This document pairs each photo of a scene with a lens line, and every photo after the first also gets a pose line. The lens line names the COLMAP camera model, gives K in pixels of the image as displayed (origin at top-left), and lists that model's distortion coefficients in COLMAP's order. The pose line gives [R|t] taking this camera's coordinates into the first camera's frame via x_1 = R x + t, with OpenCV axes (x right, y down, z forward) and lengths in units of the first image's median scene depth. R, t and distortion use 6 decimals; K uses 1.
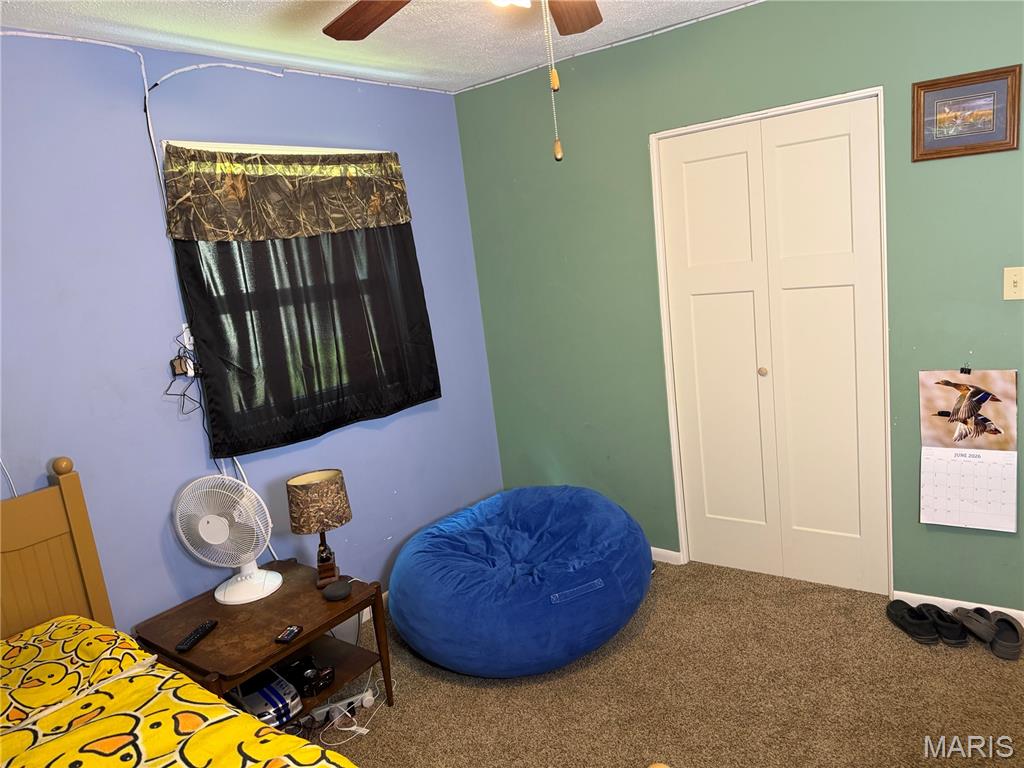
lens RADIAL K [[728.4, 0, 511.9], [0, 728.4, 386.3], [0, 0, 1]] dist [0.034581, -0.002435]
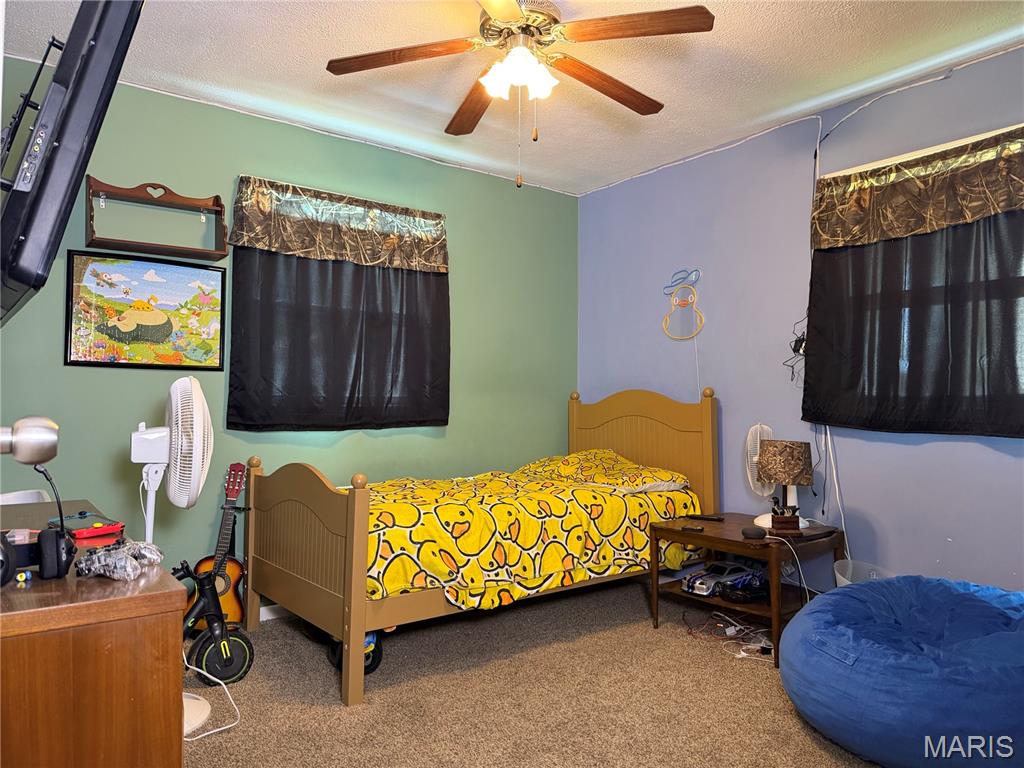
lens RADIAL K [[728.4, 0, 511.9], [0, 728.4, 385.3], [0, 0, 1]] dist [0.034581, -0.002435]
pose [[-0.255554, 0.079815, -0.963495, 0.868632], [-0.167771, 0.977805, 0.125500, -0.031737], [0.952127, 0.193719, -0.236491, 0.751057]]
